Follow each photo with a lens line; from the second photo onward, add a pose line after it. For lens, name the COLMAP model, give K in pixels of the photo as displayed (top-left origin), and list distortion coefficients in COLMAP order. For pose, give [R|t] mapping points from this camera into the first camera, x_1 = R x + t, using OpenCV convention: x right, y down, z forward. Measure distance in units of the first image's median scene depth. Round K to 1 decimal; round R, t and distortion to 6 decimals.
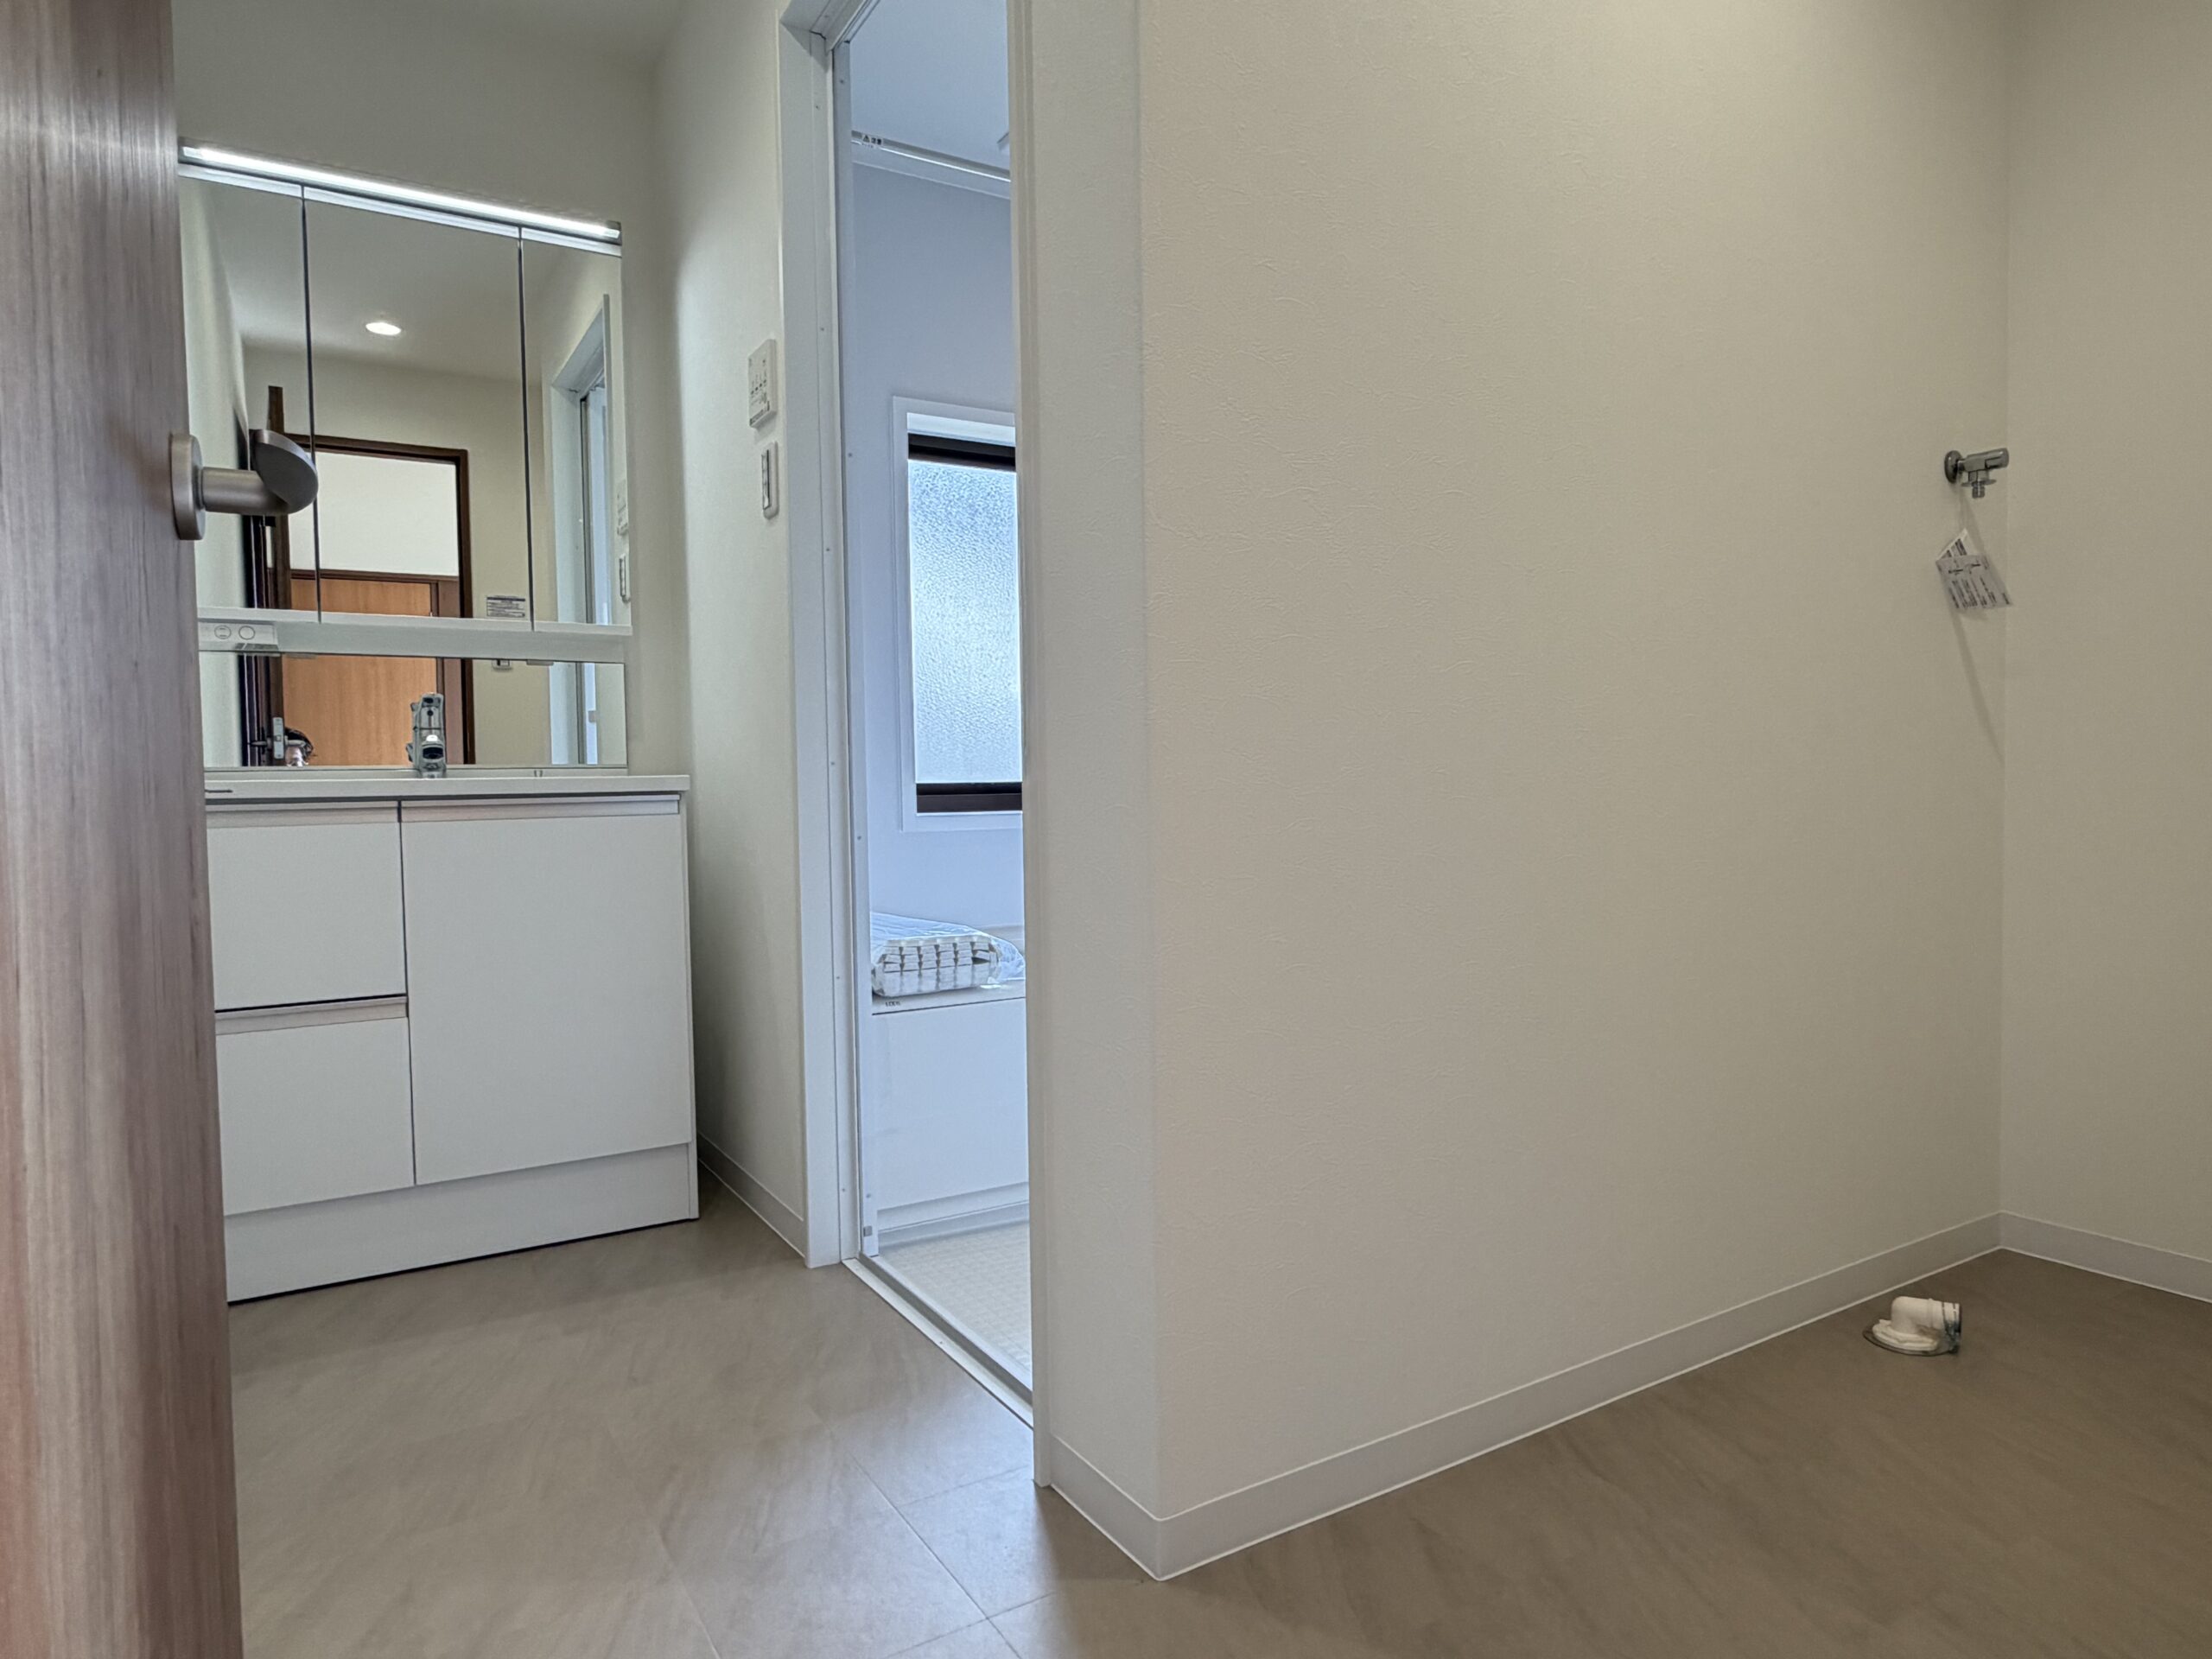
lens RADIAL K [[1315.7, 0, 1105.2], [0, 1315.7, 826.6], [0, 0, 1]] dist [0.004447, -0.001882]
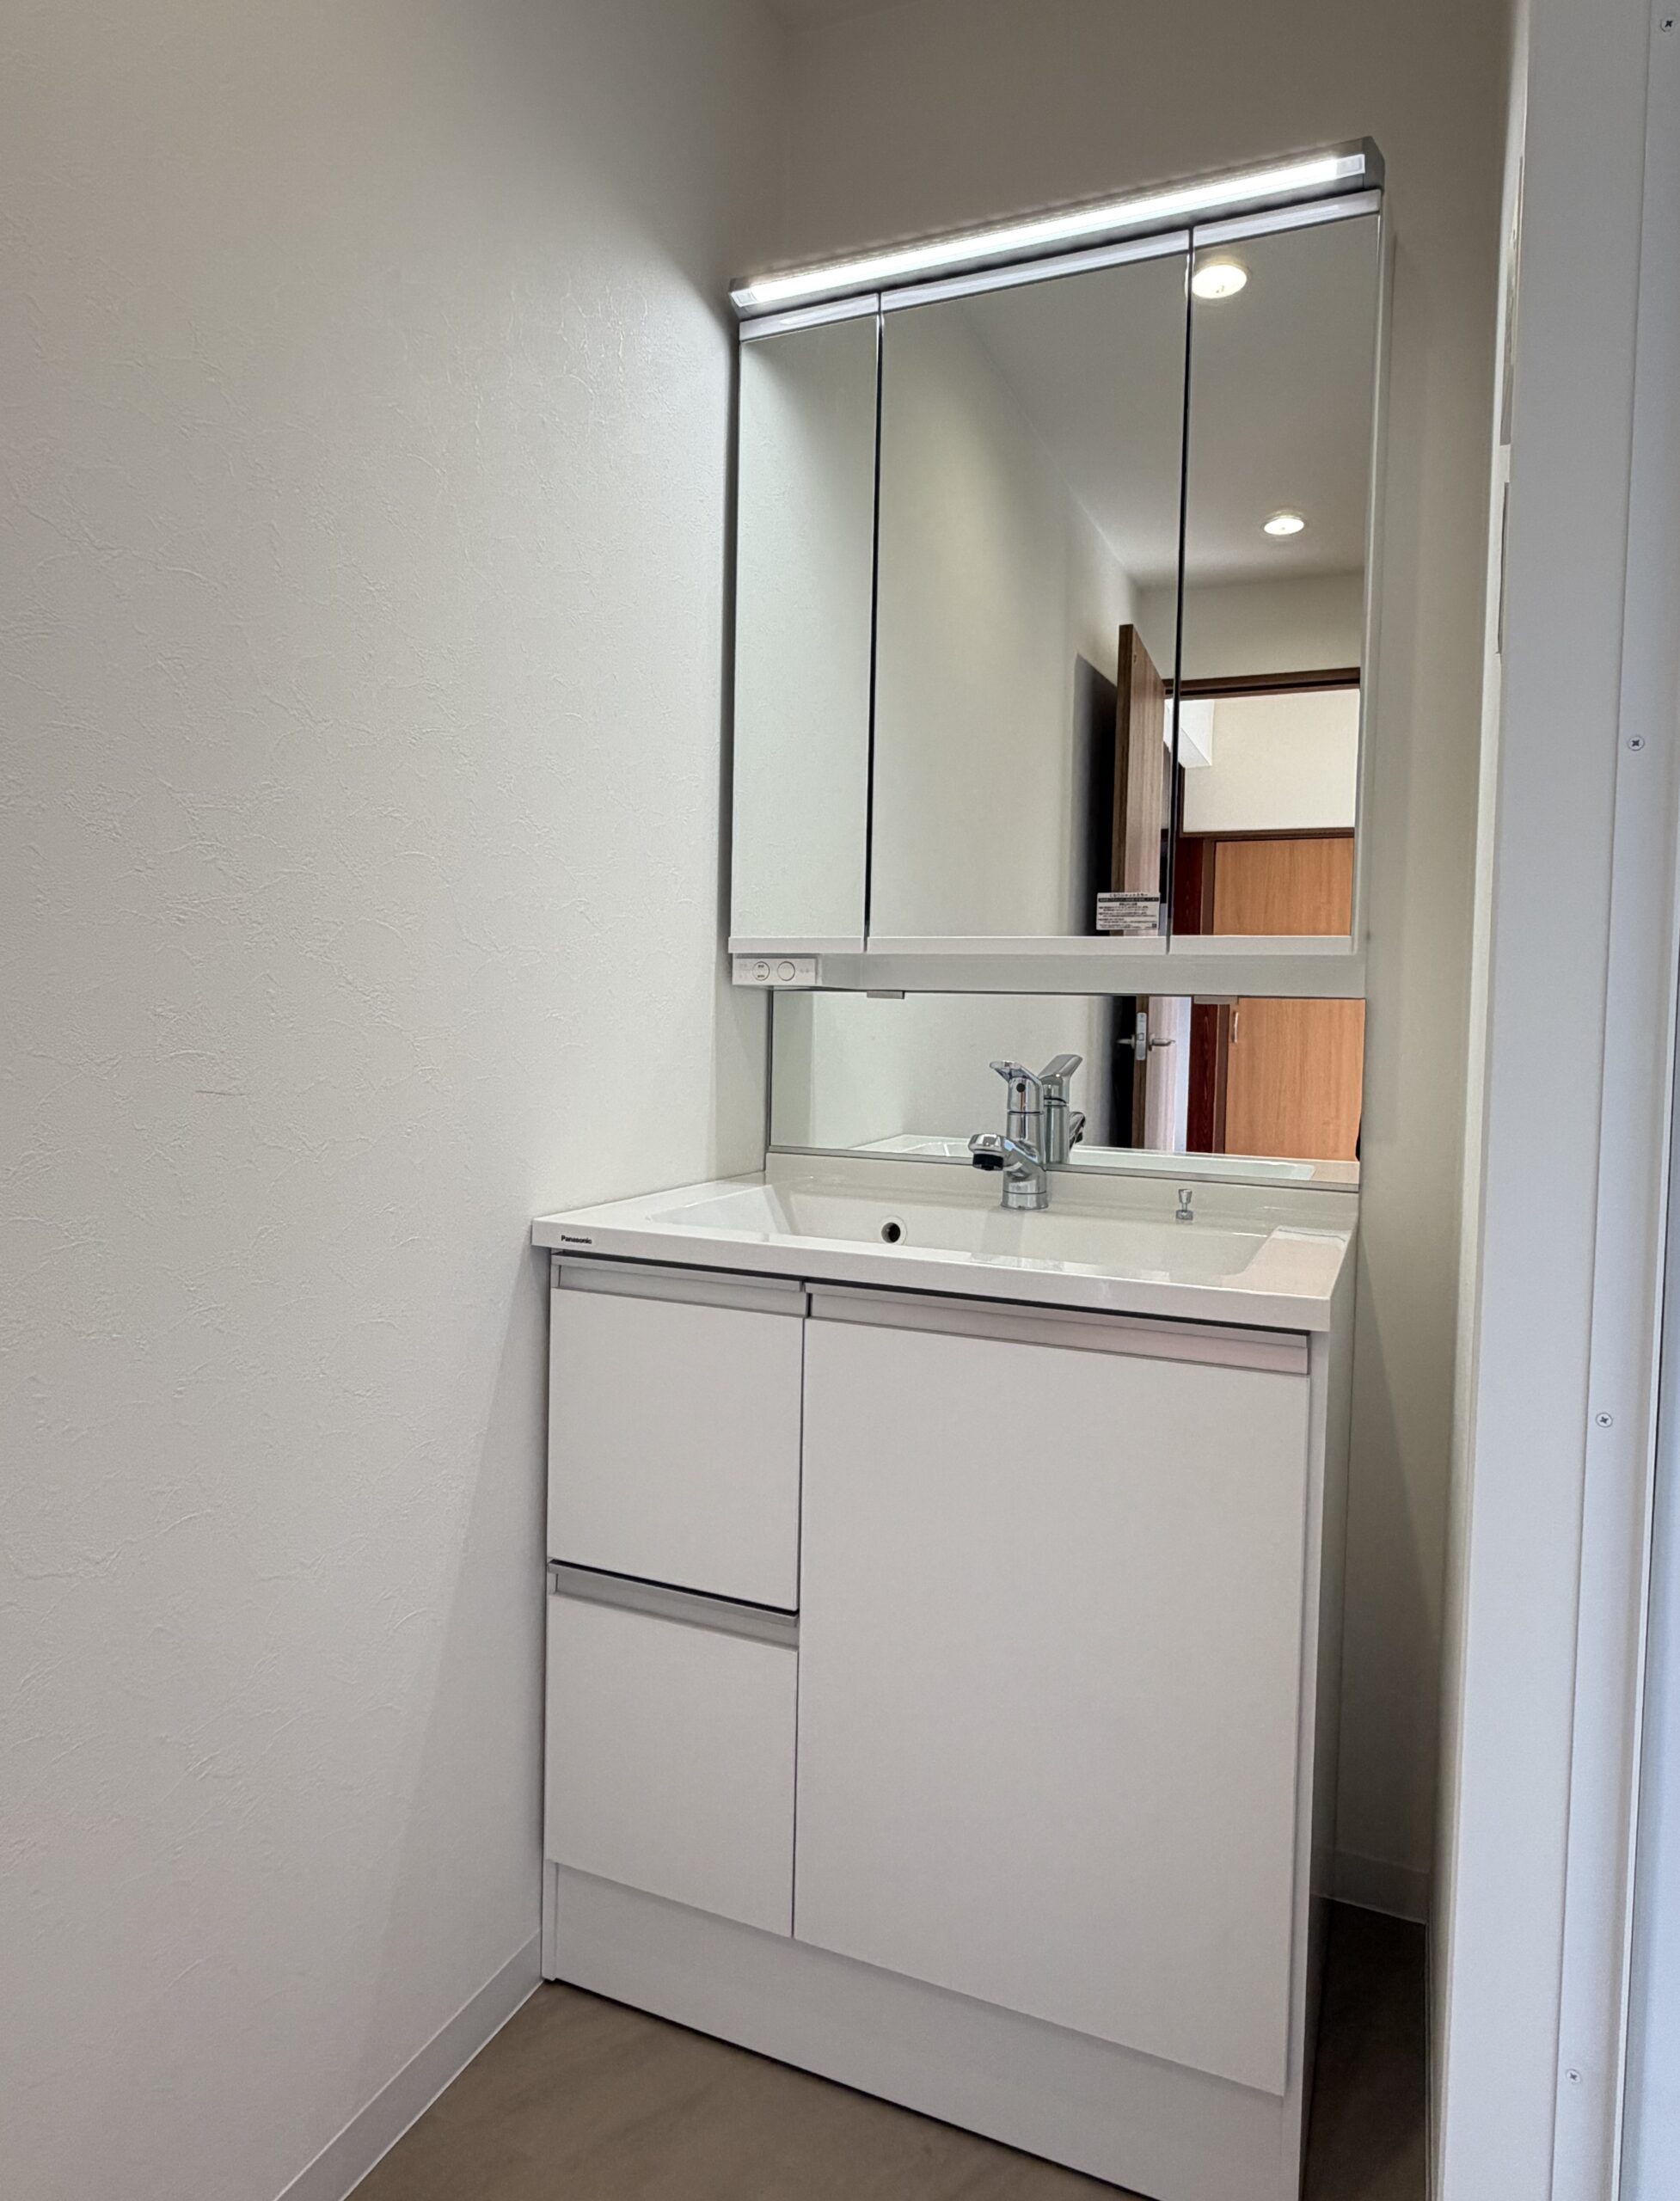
lens RADIAL K [[1339.2, 0, 820.0], [0, 1339.2, 1070.9], [0, 0, 1]] dist [0.007068, 0.001299]
pose [[0.576081, 0.064192, -0.814868, -0.049054], [-0.062457, 0.997454, 0.034420, -0.110575], [0.815003, 0.031065, 0.578624, 0.557287]]
